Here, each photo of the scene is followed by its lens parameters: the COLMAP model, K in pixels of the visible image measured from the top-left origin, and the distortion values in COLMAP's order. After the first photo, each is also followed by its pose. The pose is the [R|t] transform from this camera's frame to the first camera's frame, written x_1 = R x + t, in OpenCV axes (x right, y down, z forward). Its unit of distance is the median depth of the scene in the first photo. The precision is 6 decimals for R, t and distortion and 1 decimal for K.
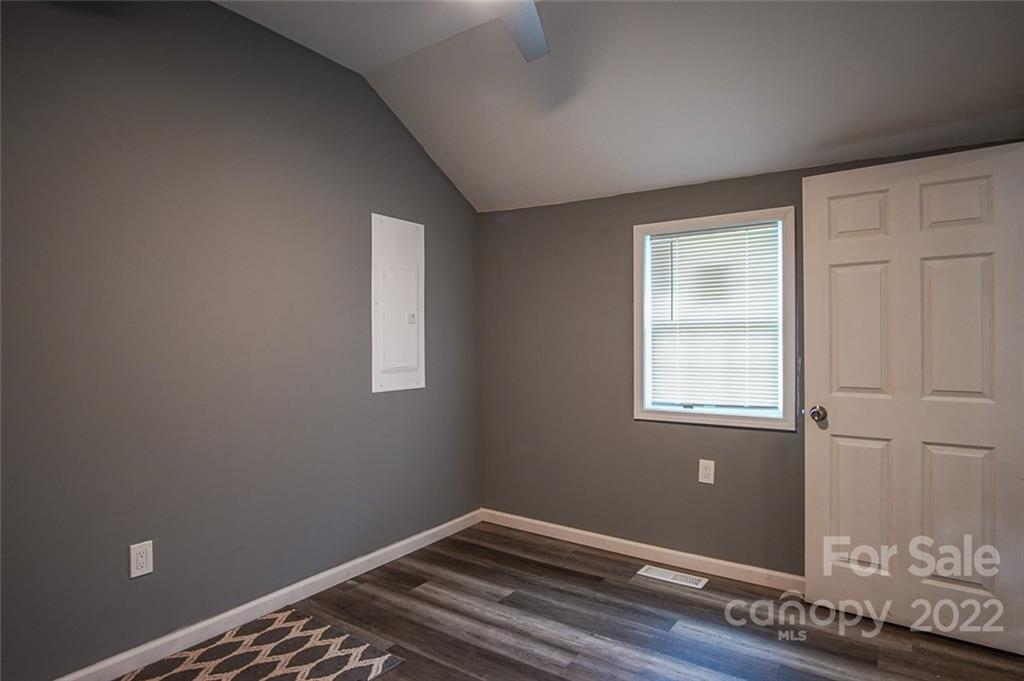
lens RADIAL K [[565.2, 0, 511.0], [0, 565.2, 343.1], [0, 0, 1]] dist [-0.036056, 0.006132]
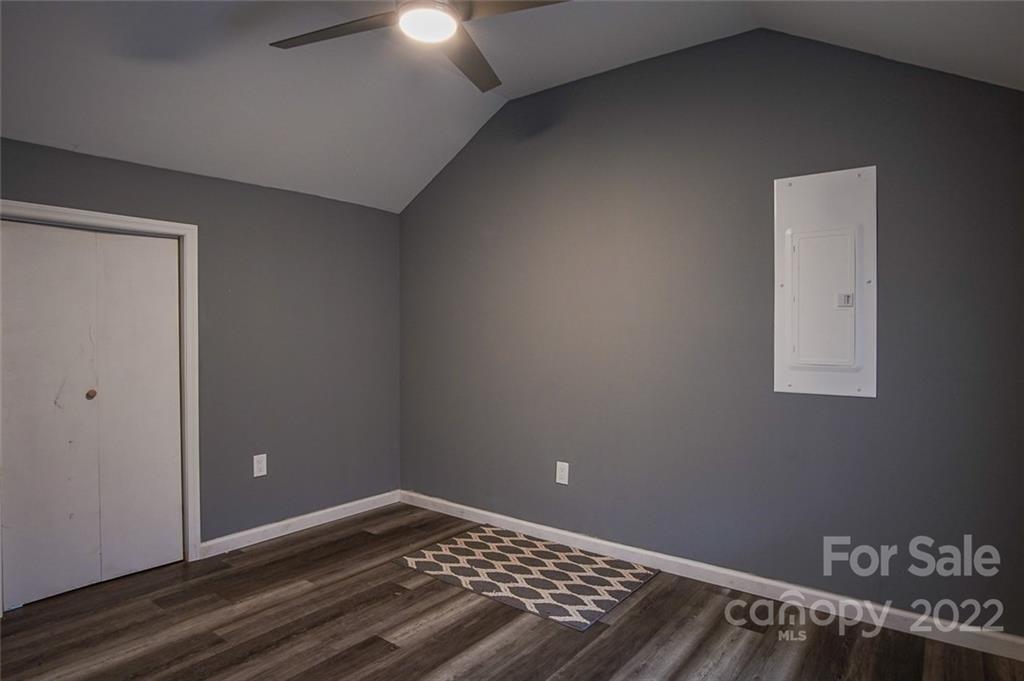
lens RADIAL K [[565.2, 0, 510.9], [0, 565.2, 334.9], [0, 0, 1]] dist [-0.036056, 0.006132]
pose [[-0.047313, -0.000522, -0.998880, 0.772250], [-0.014700, 0.999892, 0.000173, 0.010999], [0.998772, 0.014692, -0.047316, 0.807931]]
